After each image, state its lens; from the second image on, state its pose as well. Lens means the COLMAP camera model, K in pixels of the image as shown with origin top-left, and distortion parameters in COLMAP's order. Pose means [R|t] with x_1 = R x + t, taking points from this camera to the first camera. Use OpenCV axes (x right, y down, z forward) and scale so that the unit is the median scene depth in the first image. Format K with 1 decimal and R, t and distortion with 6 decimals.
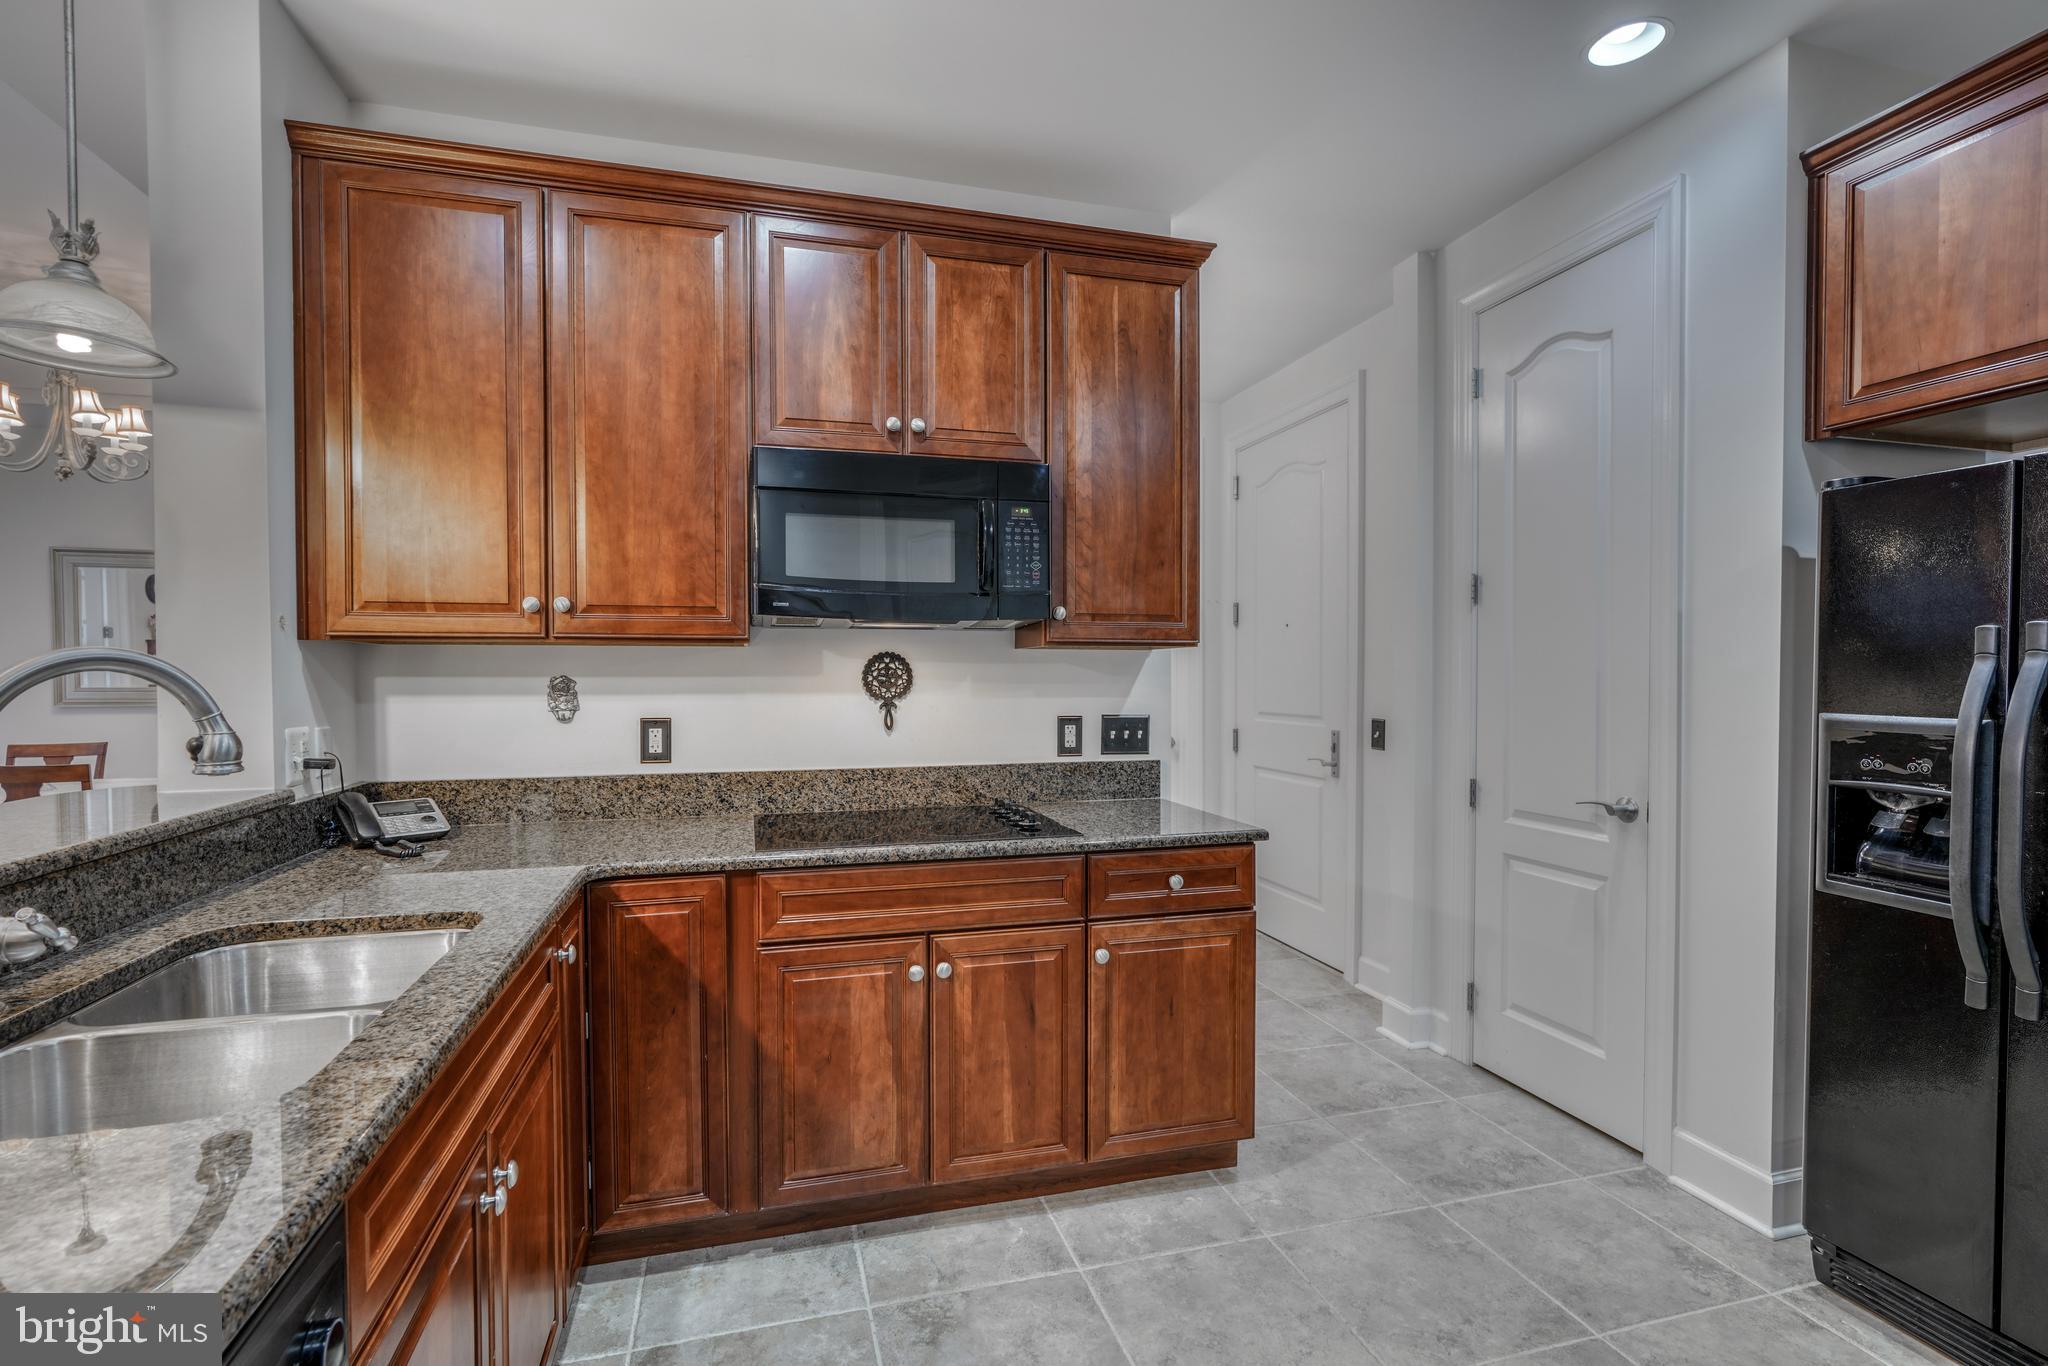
lens RADIAL K [[931.0, 0, 1016.1], [0, 931.0, 690.4], [0, 0, 1]] dist [-0.012064, 0.005903]
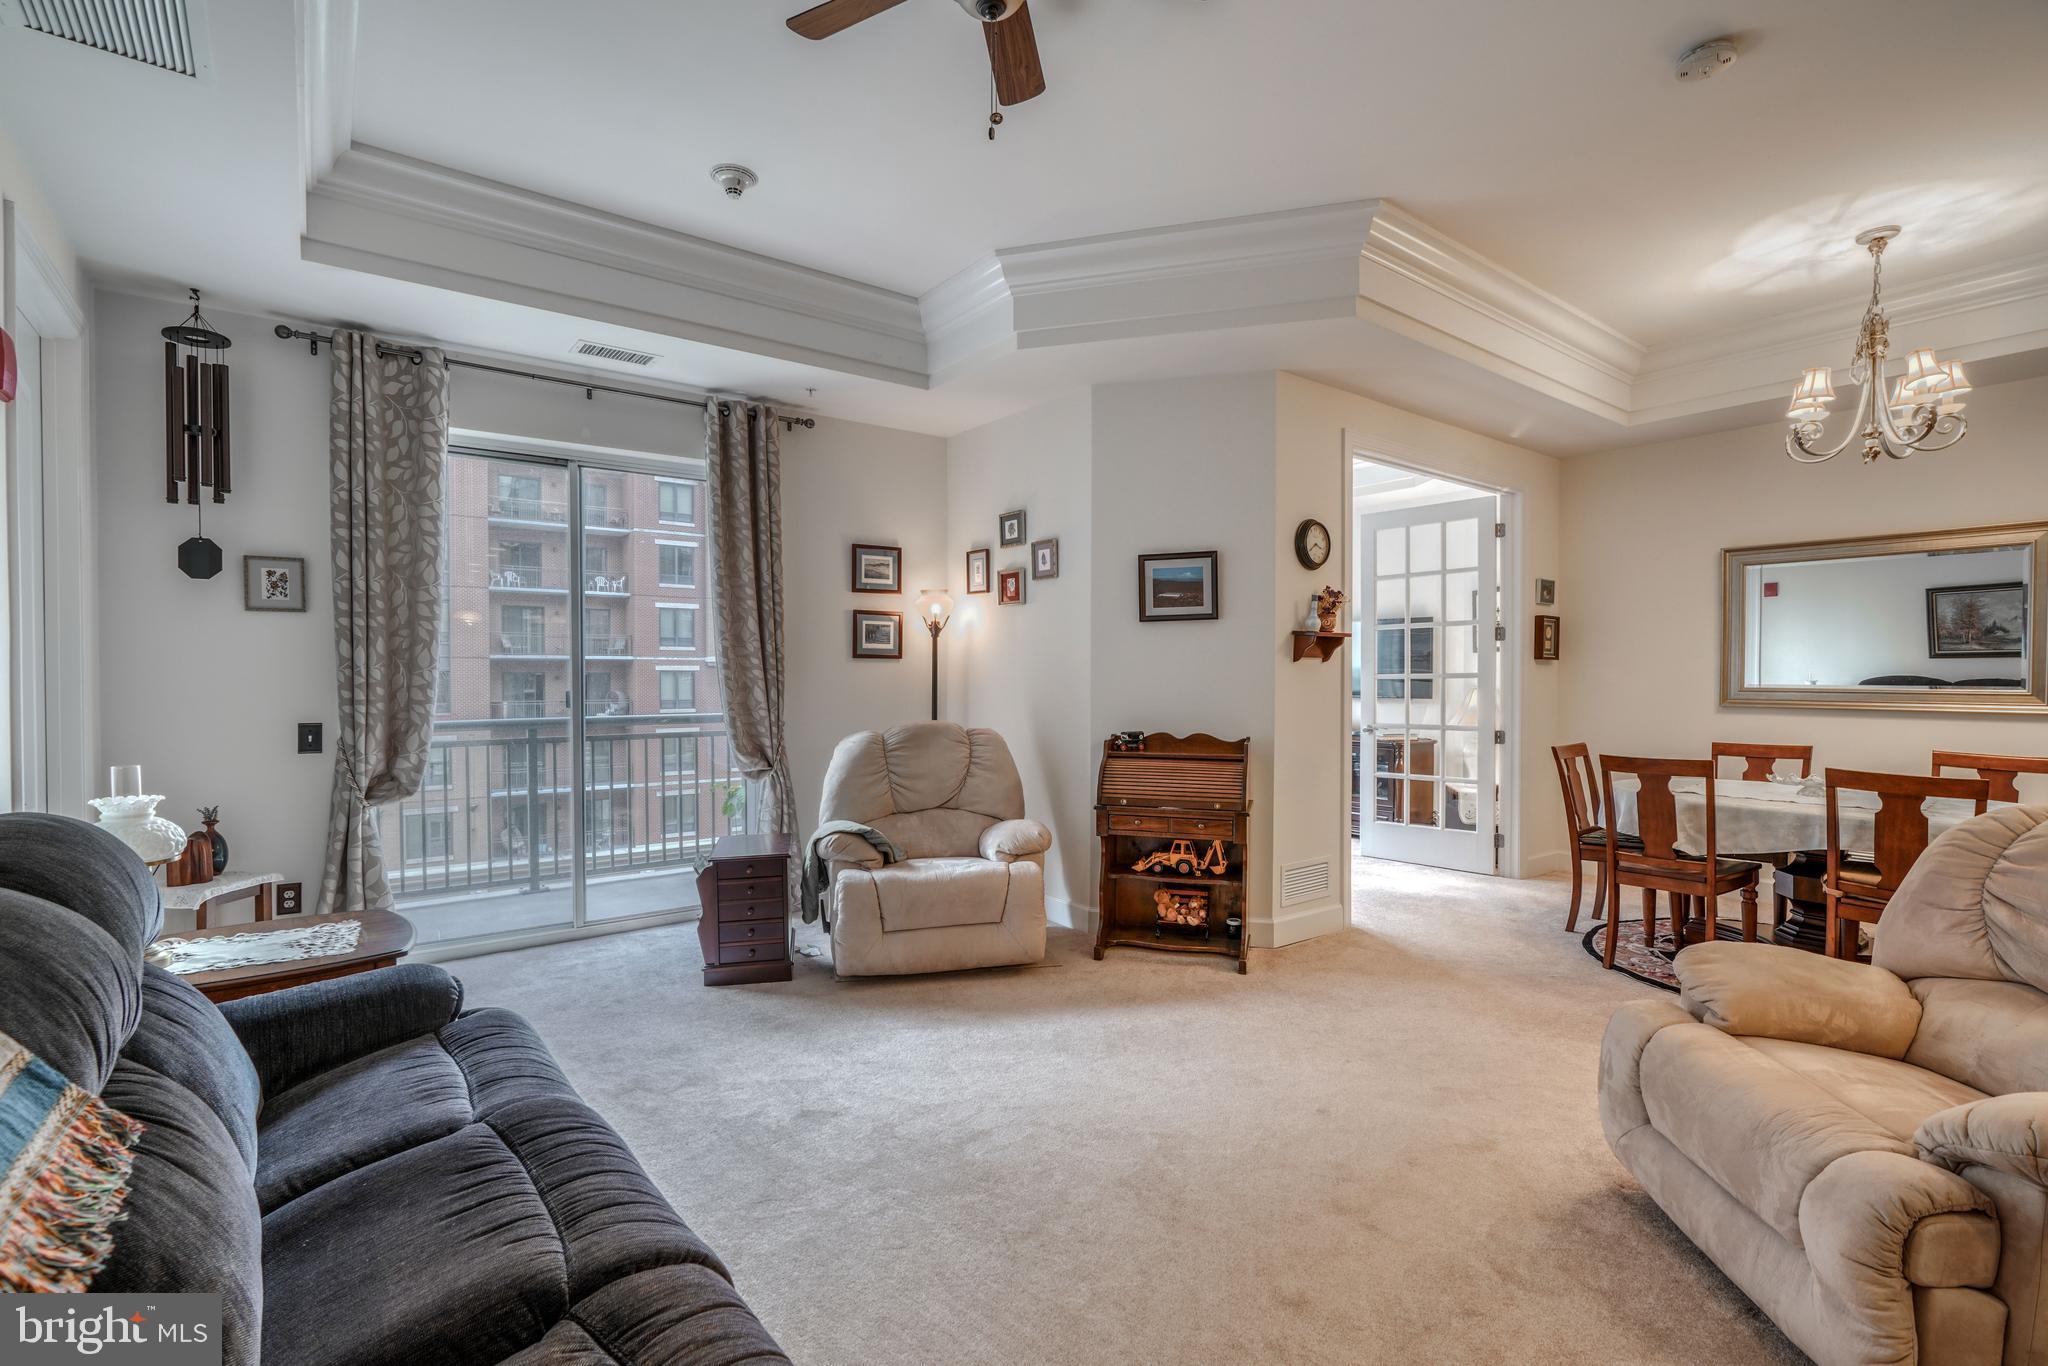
lens RADIAL K [[938.2, 0, 1002.4], [0, 938.2, 689.1], [0, 0, 1]] dist [-0.003874, -0.000391]
pose [[0.358111, 0.015991, -0.933542, -0.887332], [-0.017040, 0.999799, 0.010589, 0.004020], [0.933523, 0.012116, 0.358312, -0.241238]]
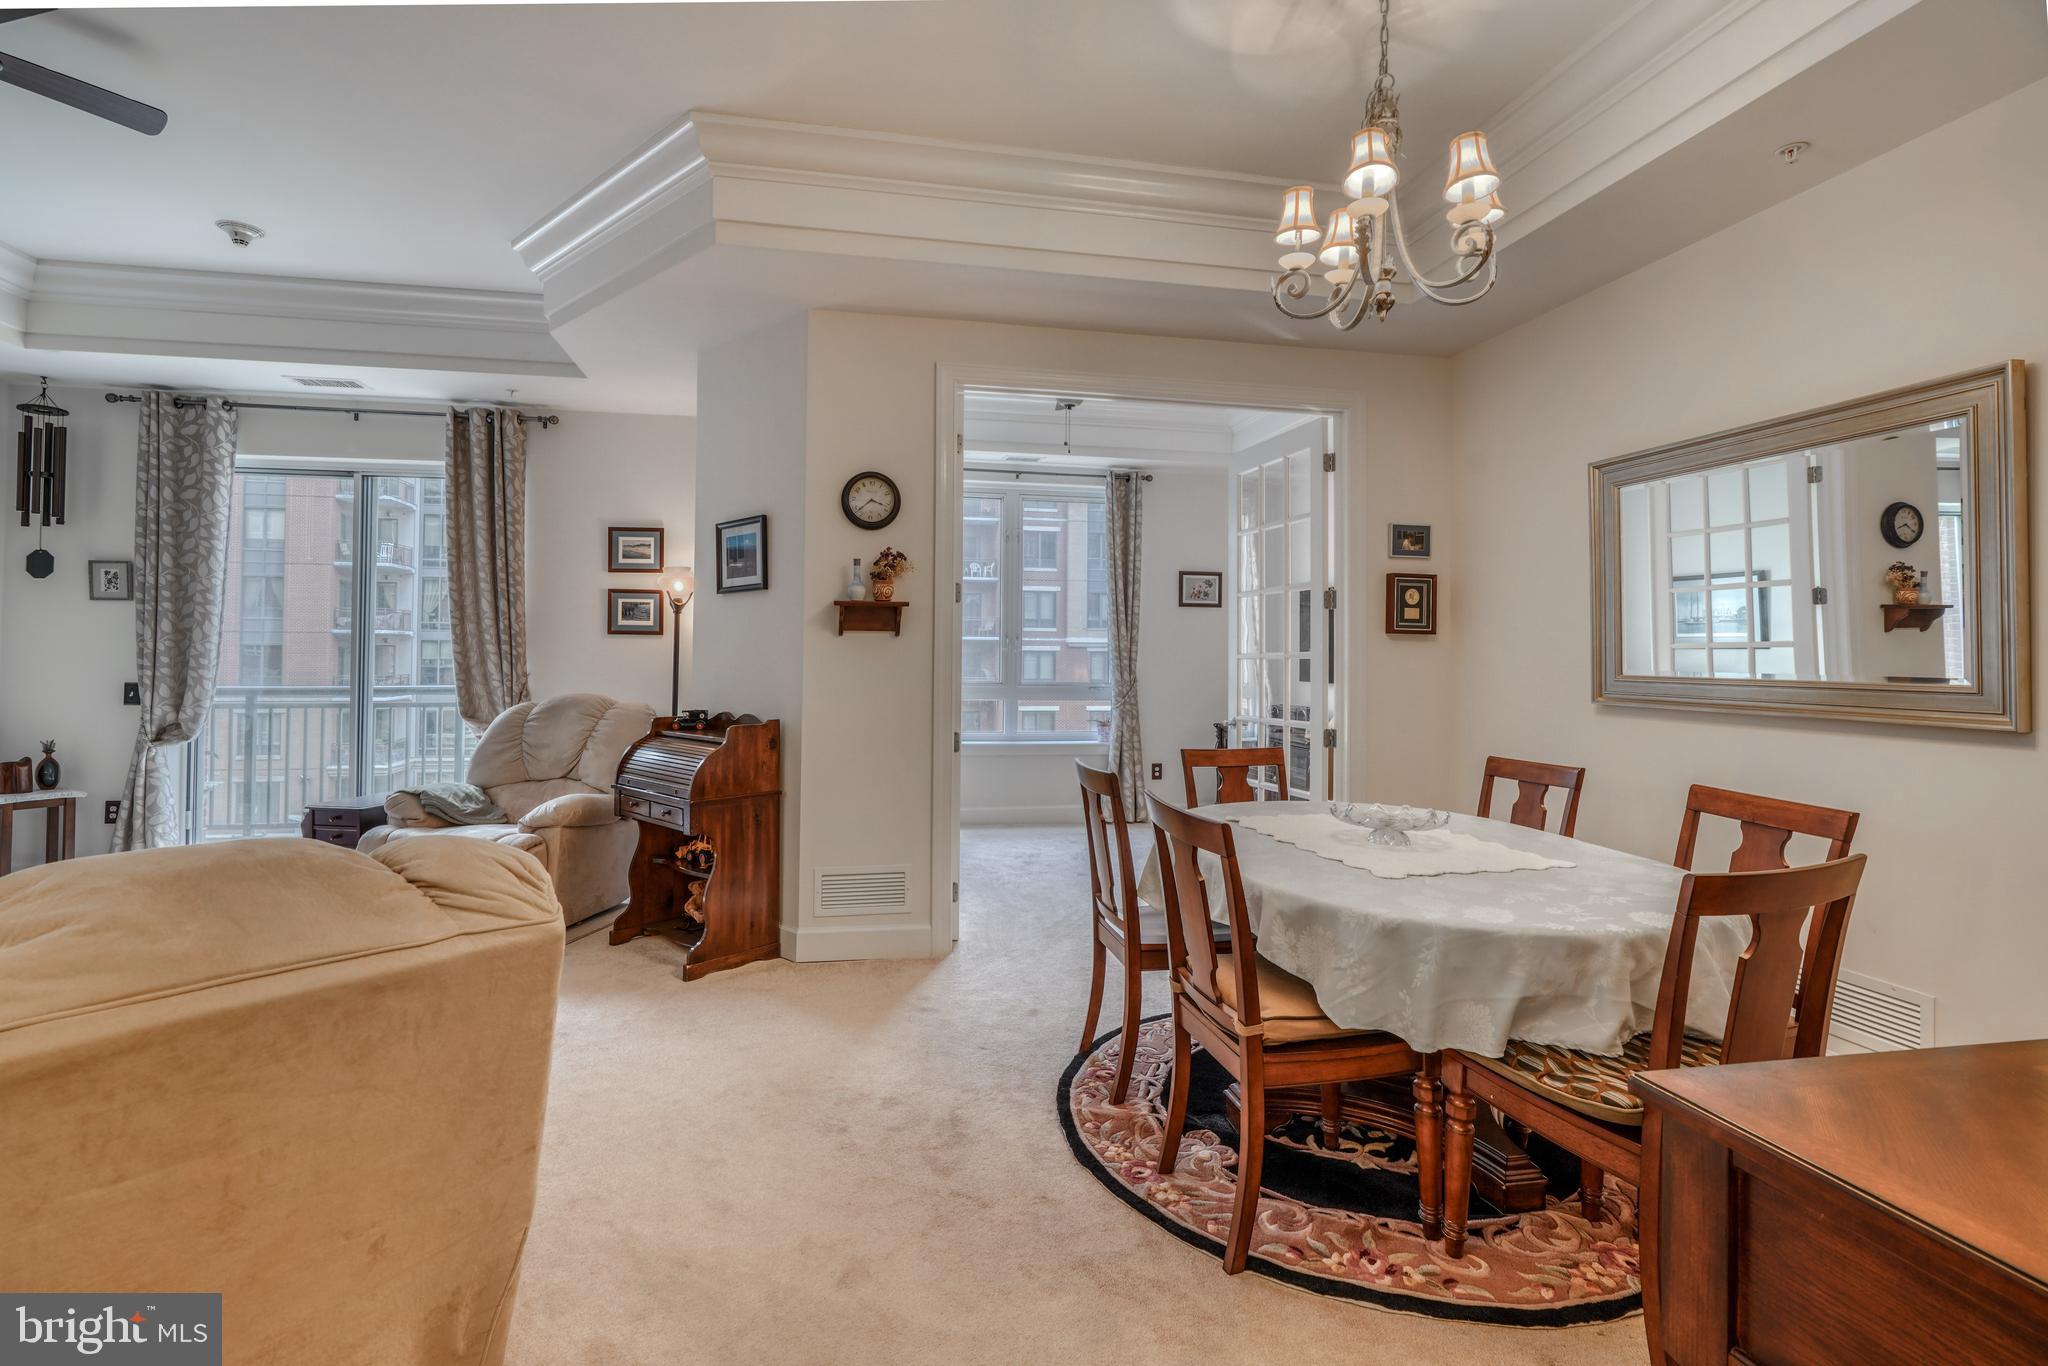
lens RADIAL K [[948.7, 0, 990.6], [0, 948.7, 635.9], [0, 0, 1]] dist [0.000348, 0.001734]
pose [[-0.089125, -0.018354, -0.995851, -0.790851], [-0.023688, 0.999586, -0.016303, -0.021381], [0.995739, 0.022136, -0.089523, 1.526920]]
